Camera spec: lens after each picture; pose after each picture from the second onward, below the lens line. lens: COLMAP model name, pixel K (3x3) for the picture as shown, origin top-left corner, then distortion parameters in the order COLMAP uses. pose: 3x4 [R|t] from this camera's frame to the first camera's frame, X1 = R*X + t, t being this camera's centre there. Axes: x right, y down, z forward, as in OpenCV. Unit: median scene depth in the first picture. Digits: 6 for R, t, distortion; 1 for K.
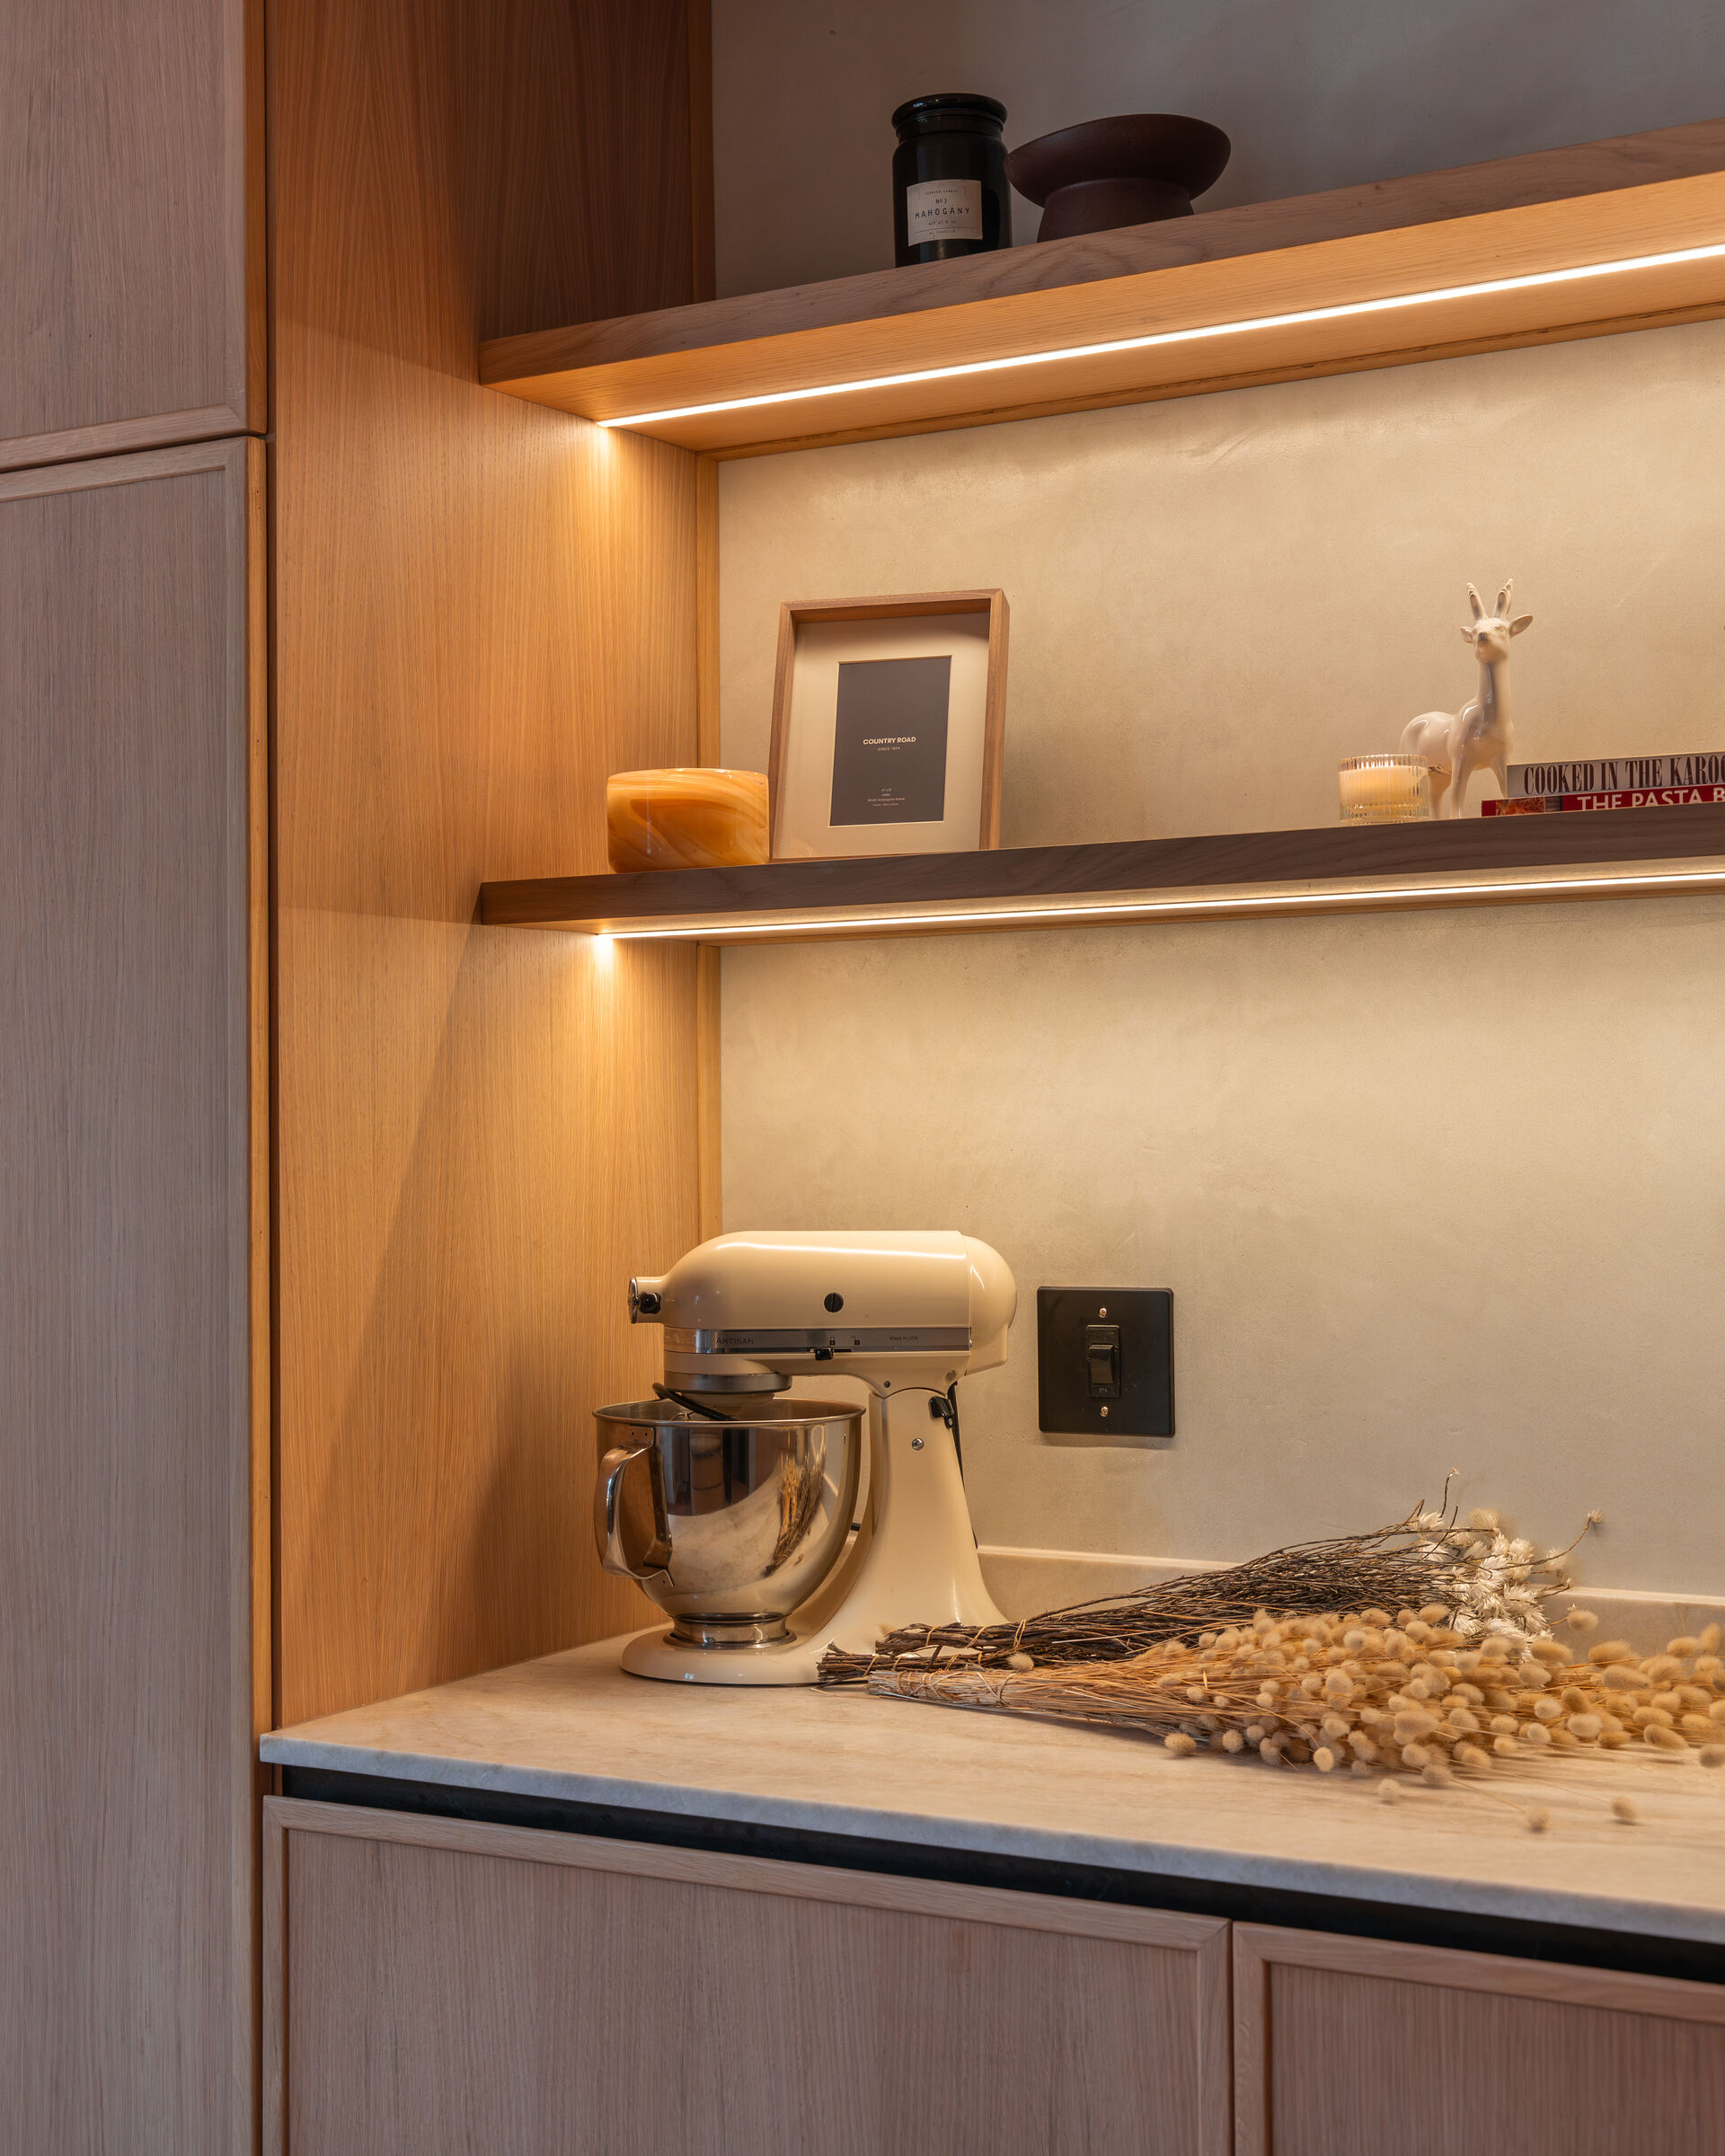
lens RADIAL K [[2988.0, 0, 862.5], [0, 2988.0, 1078.0], [0, 0, 1]] dist [0.014459, 0.000107]
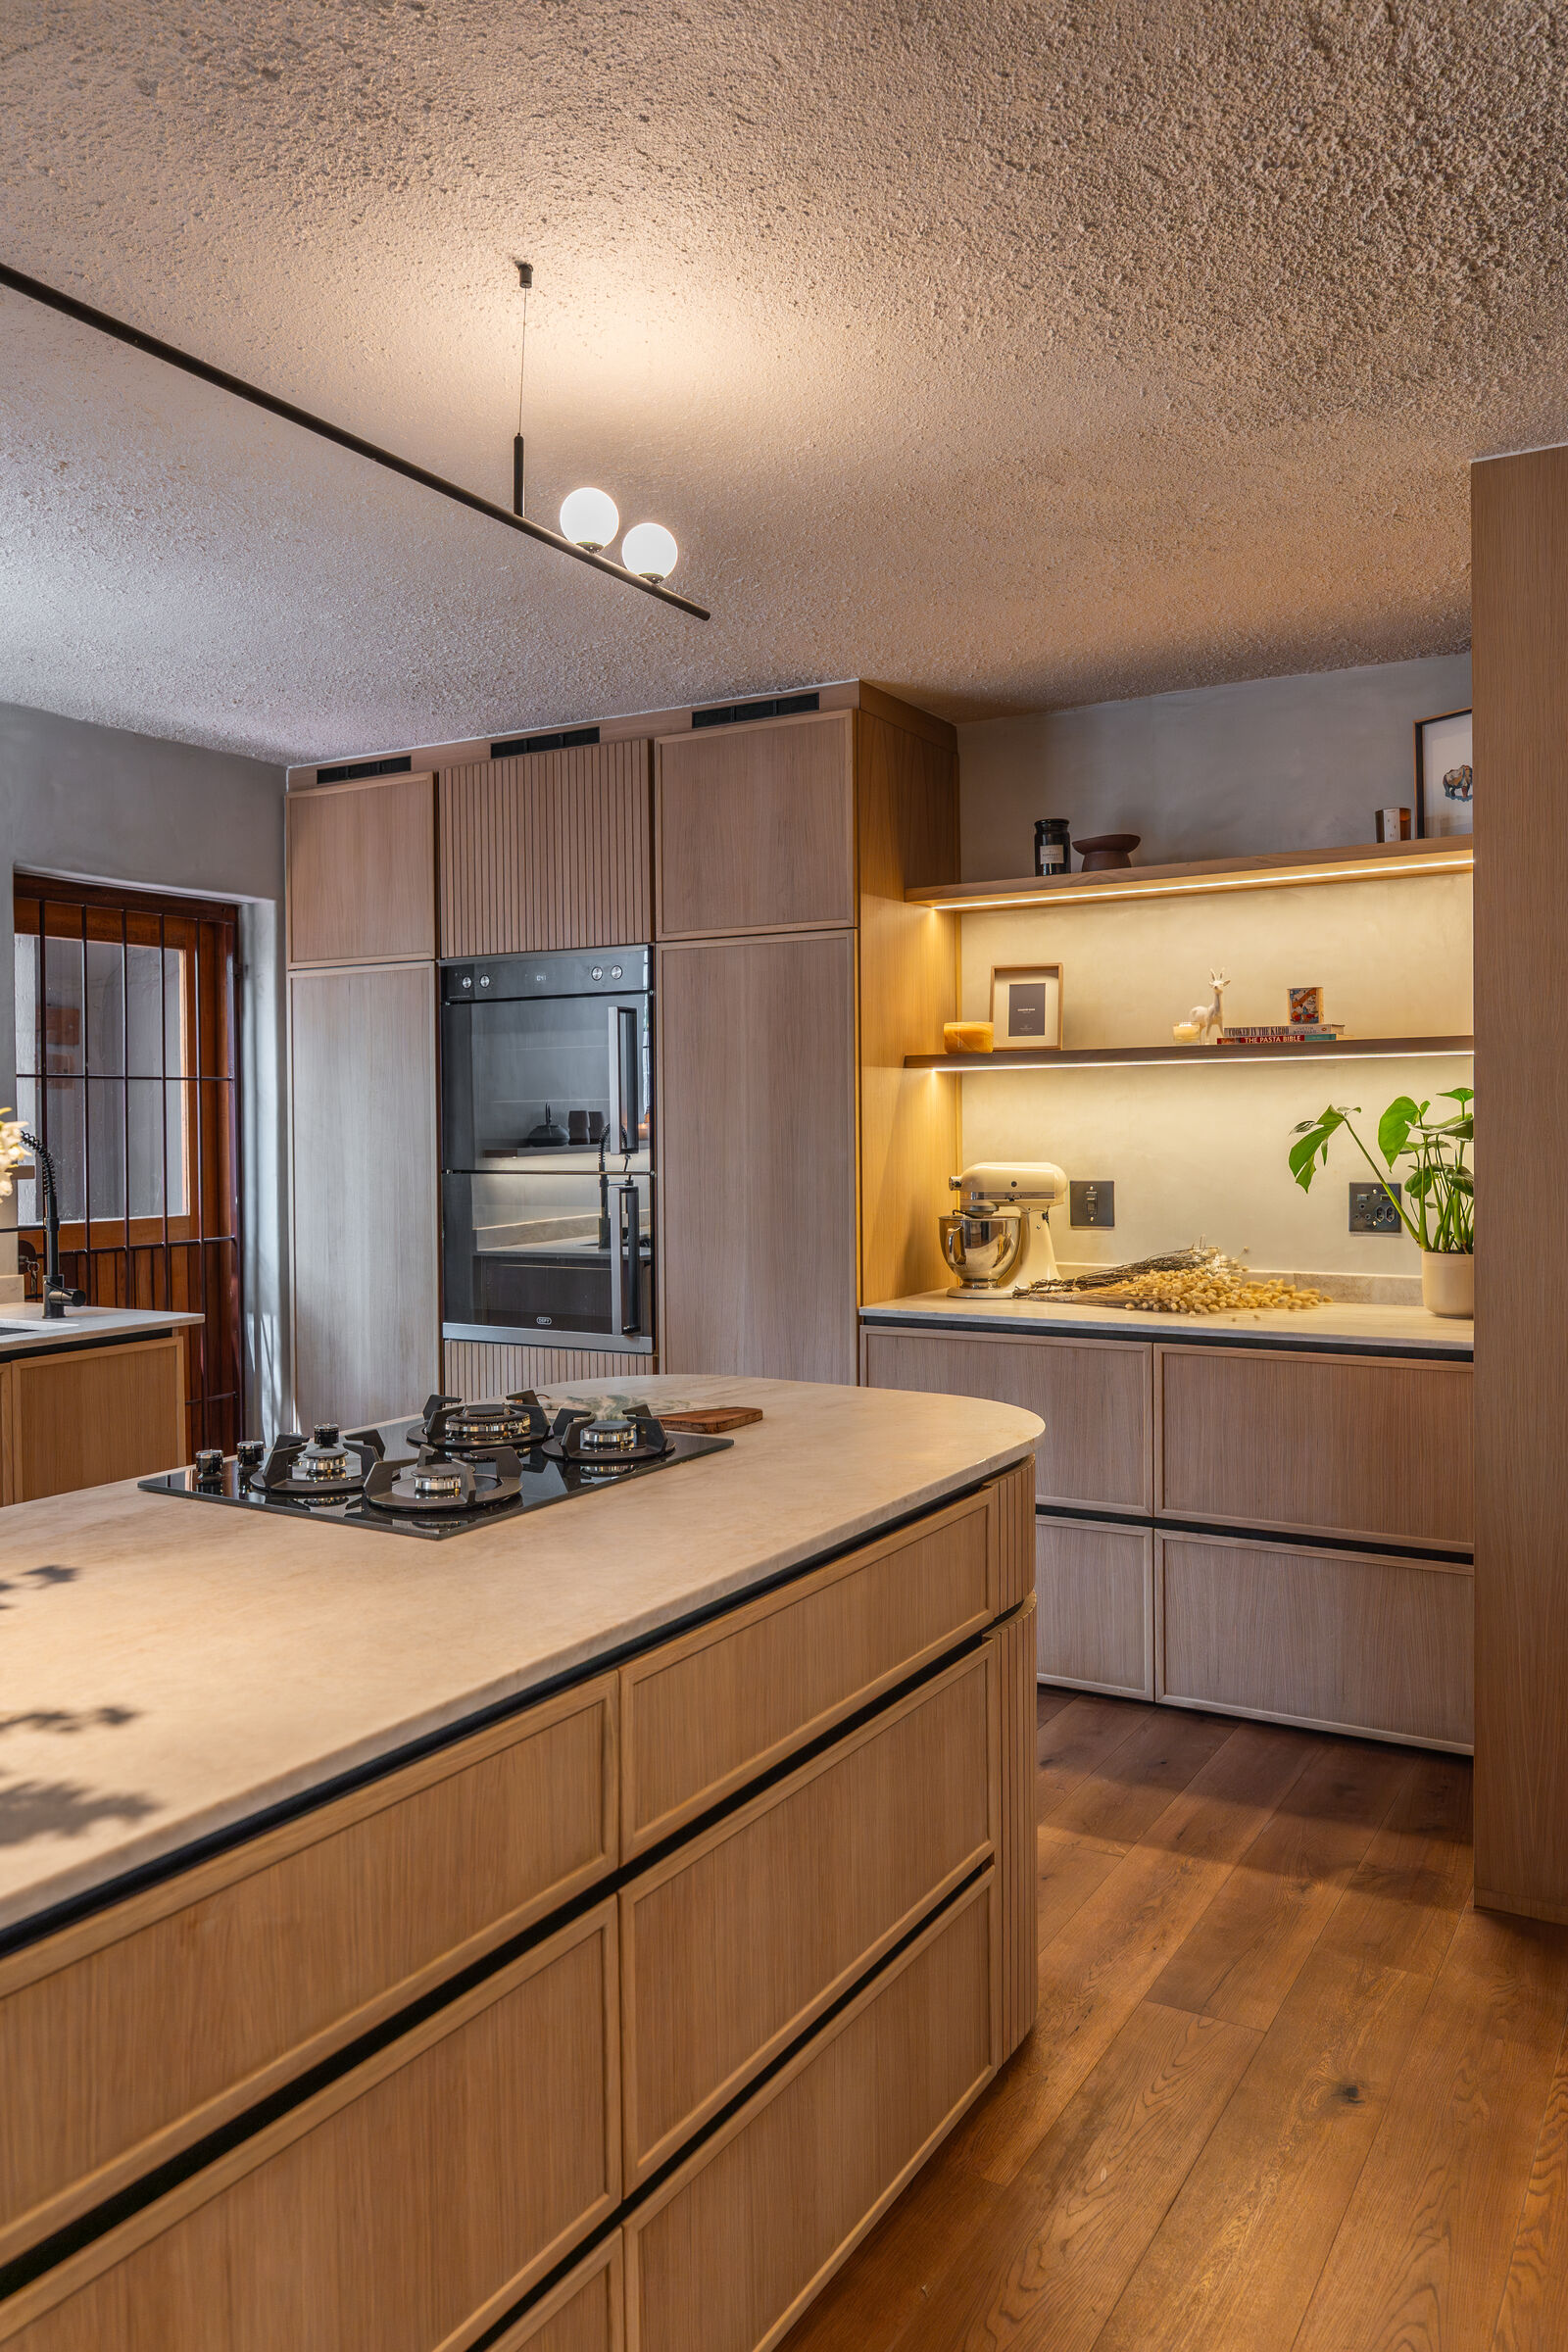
lens RADIAL K [[1631.2, 0, 797.0], [0, 1631.2, 1136.2], [0, 0, 1]] dist [-0.010422, -0.007053]
pose [[0.999912, 0.000512, -0.013227, -0.227036], [-0.000155, 0.999636, 0.026974, -0.026184], [0.013236, -0.026970, 0.999549, -0.801572]]
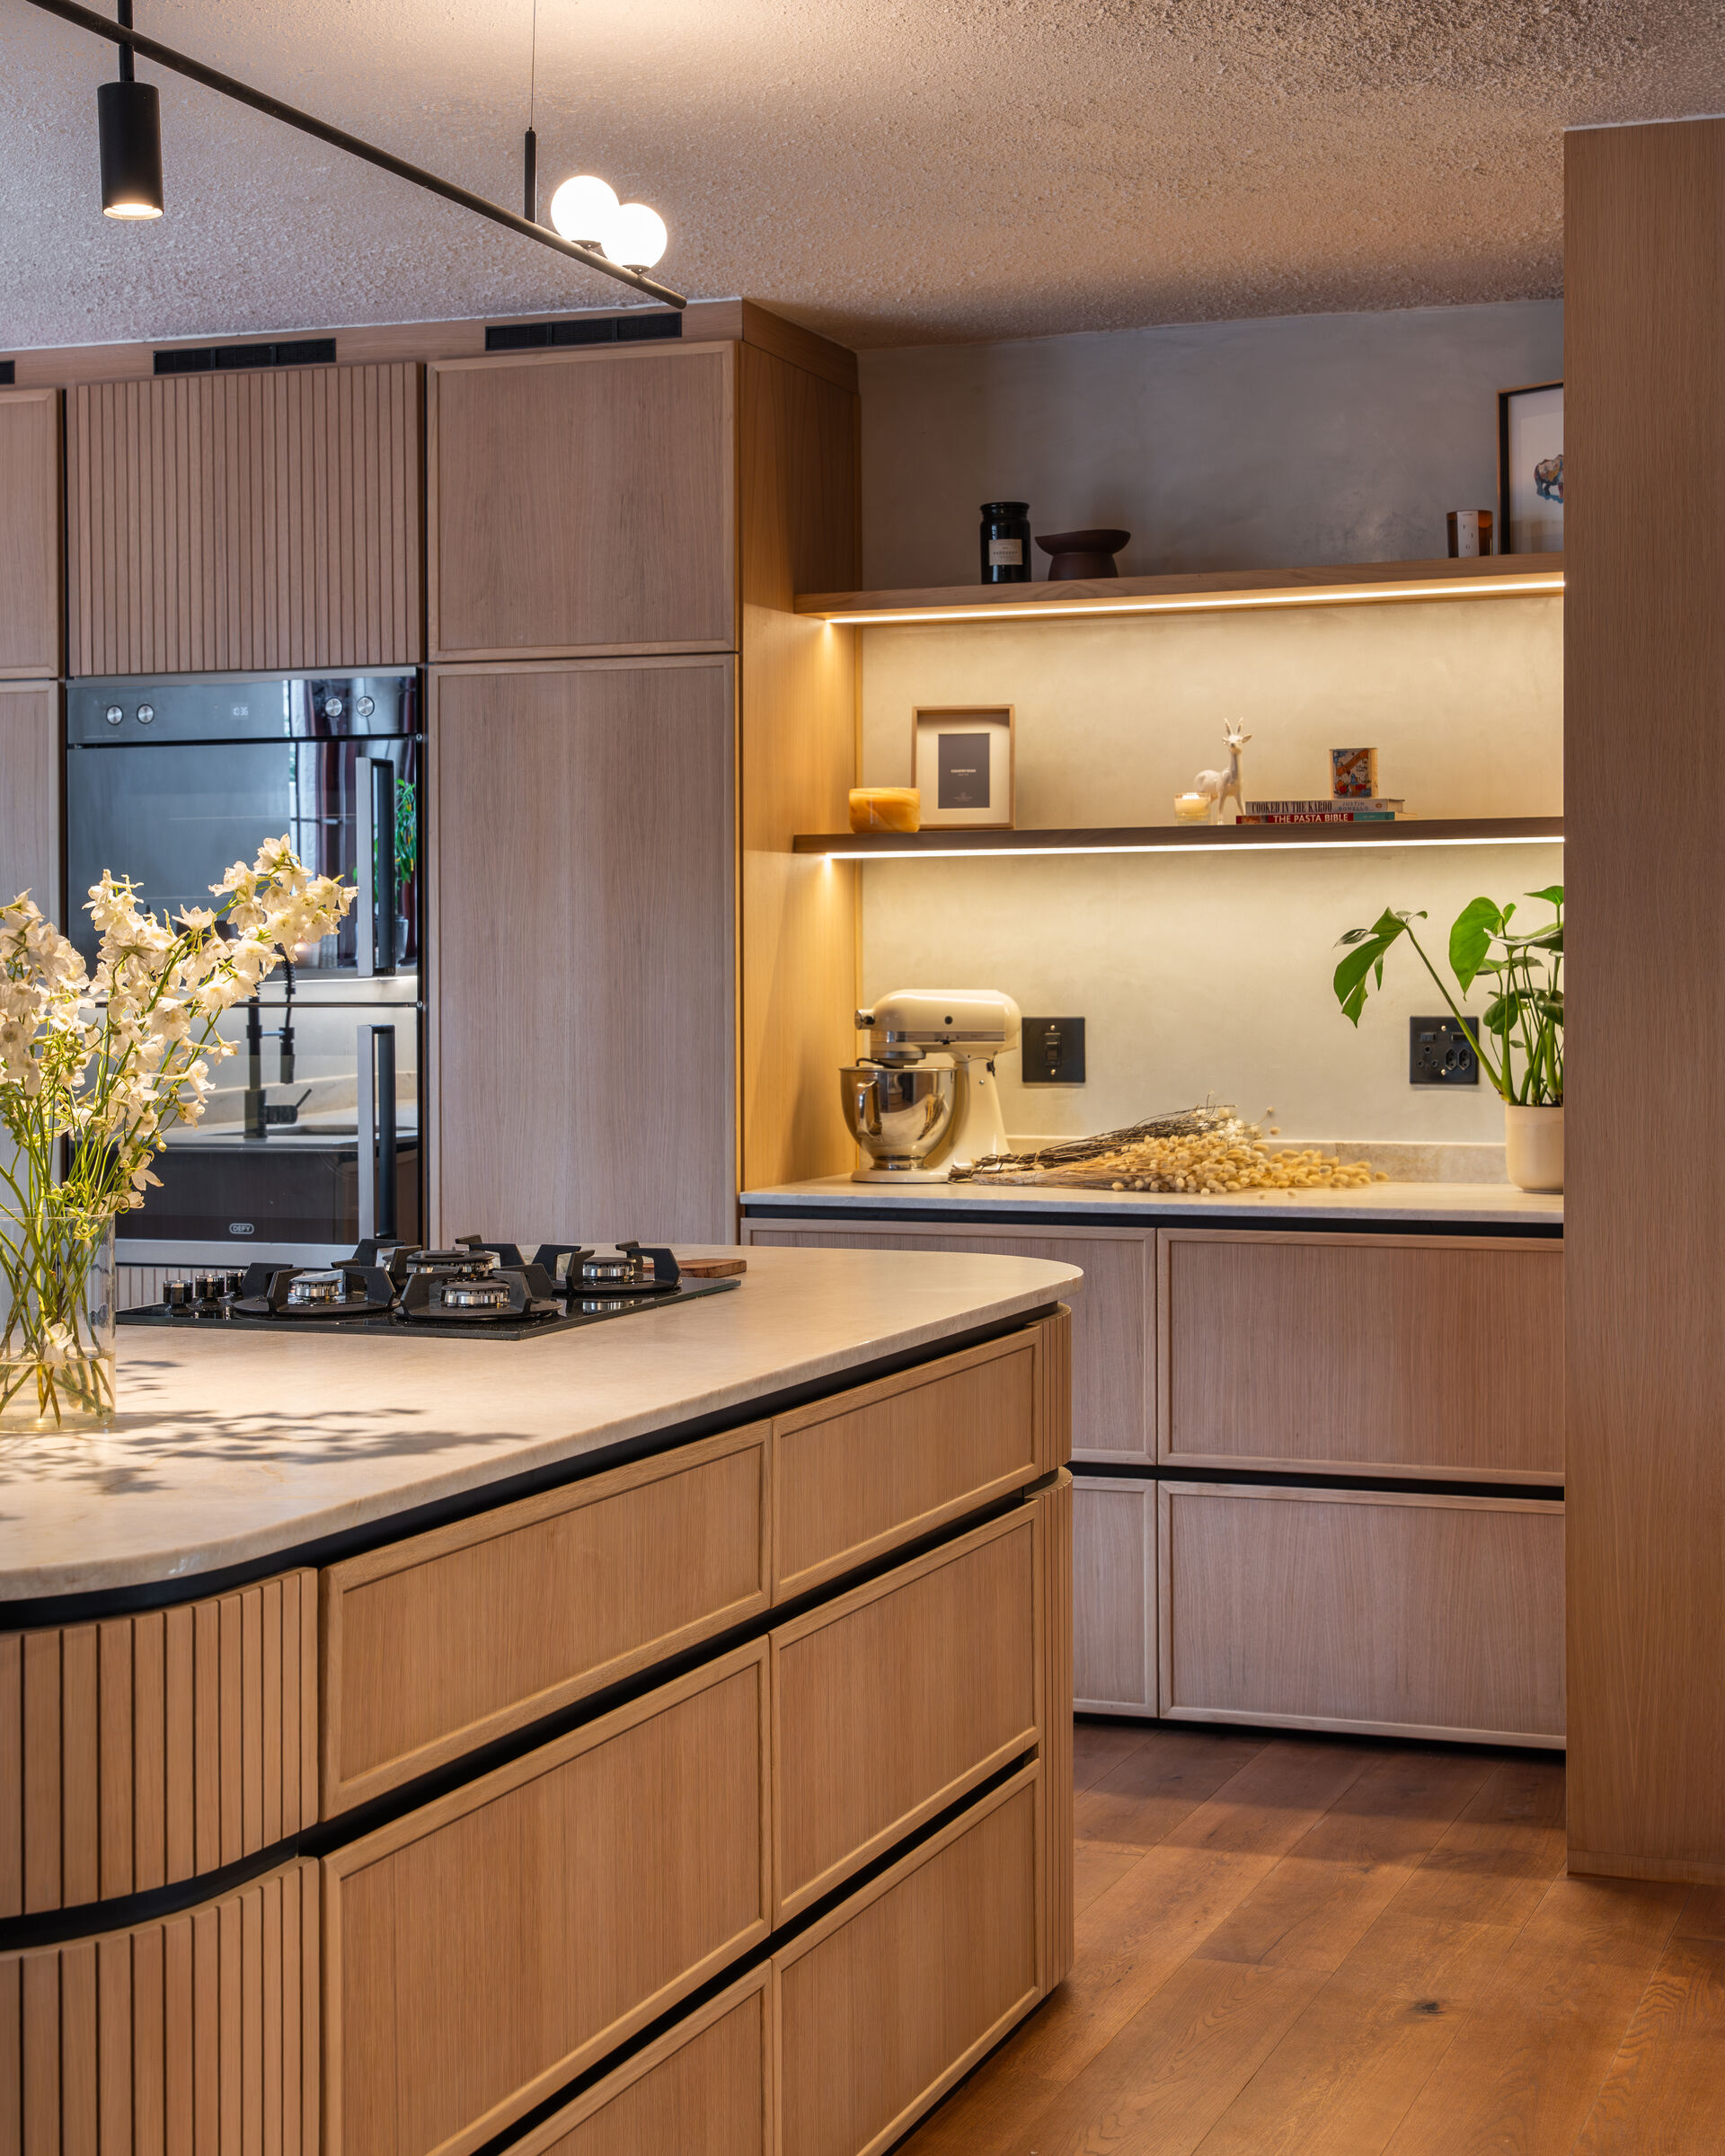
lens RADIAL K [[3219.8, 0, 862.2], [0, 3219.8, 956.5], [0, 0, 1]] dist [0.026552, -0.002701]
pose [[0.988084, 0.005534, 0.153816, -0.461947], [-0.007980, 0.999851, 0.015286, -0.011252], [-0.153708, -0.016331, 0.987981, -1.451565]]
